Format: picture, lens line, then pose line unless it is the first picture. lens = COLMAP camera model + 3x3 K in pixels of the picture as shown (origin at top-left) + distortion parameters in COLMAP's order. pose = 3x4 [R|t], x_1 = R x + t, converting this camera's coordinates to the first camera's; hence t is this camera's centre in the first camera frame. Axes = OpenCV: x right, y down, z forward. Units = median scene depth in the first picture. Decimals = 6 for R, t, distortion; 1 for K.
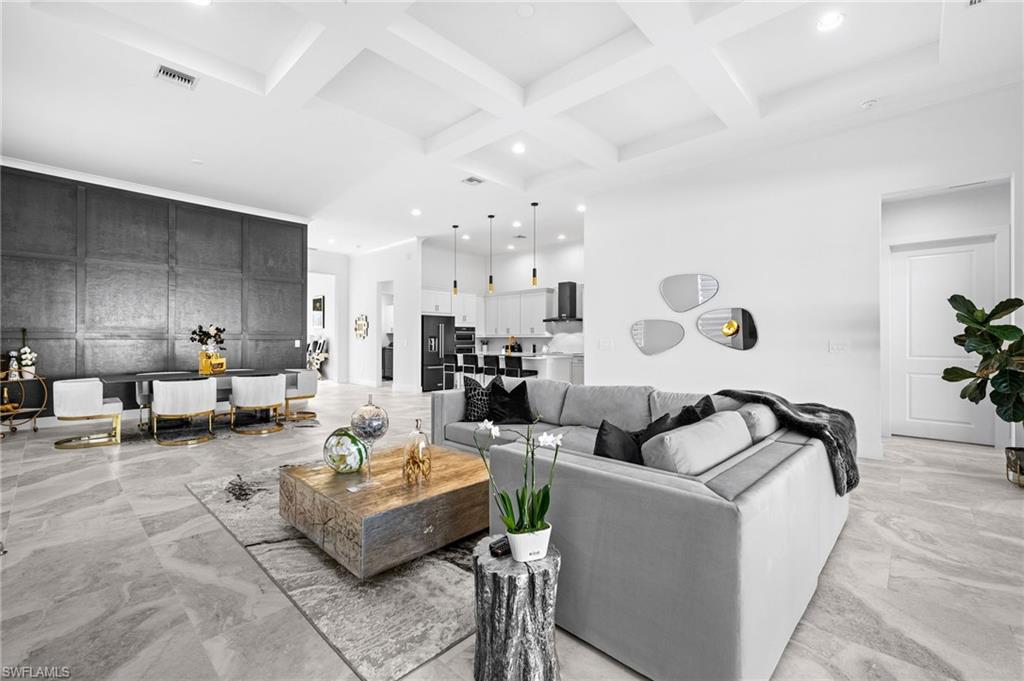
lens RADIAL K [[442.3, 0, 512.5], [0, 442.3, 339.5], [0, 0, 1]] dist [-0.000048, 0.000000]
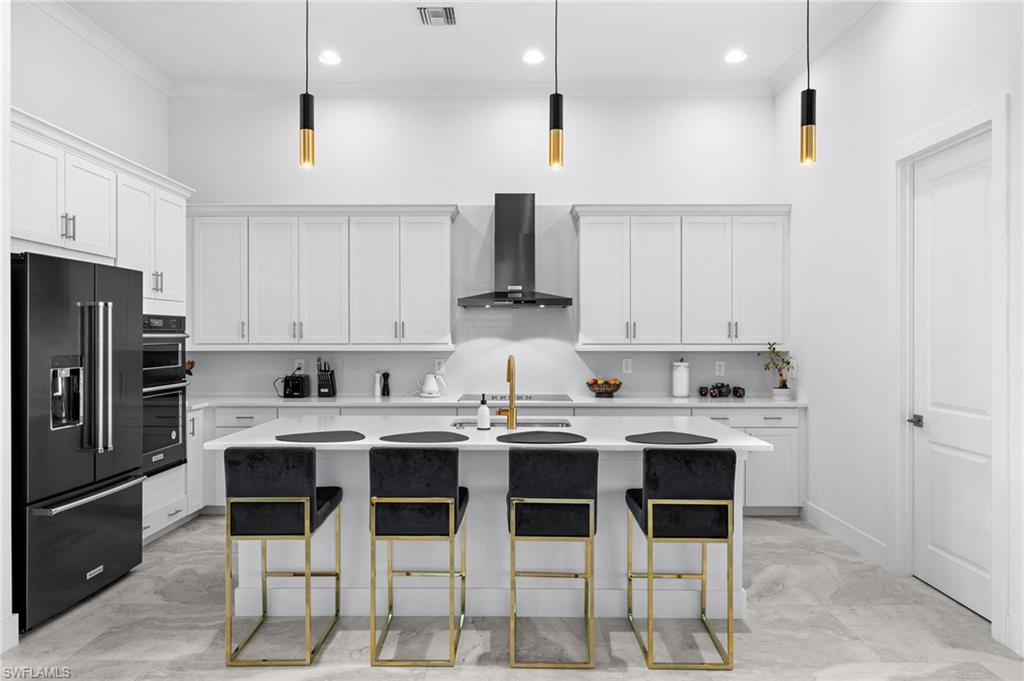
lens RADIAL K [[652.2, 0, 512.1], [0, 652.2, 337.9], [0, 0, 1]] dist [-0.002658, 0.000099]
pose [[0.723857, -0.002829, 0.689944, -0.231072], [0.003272, 0.999994, 0.000669, -0.014886], [-0.689942, 0.001773, 0.723863, 0.600166]]
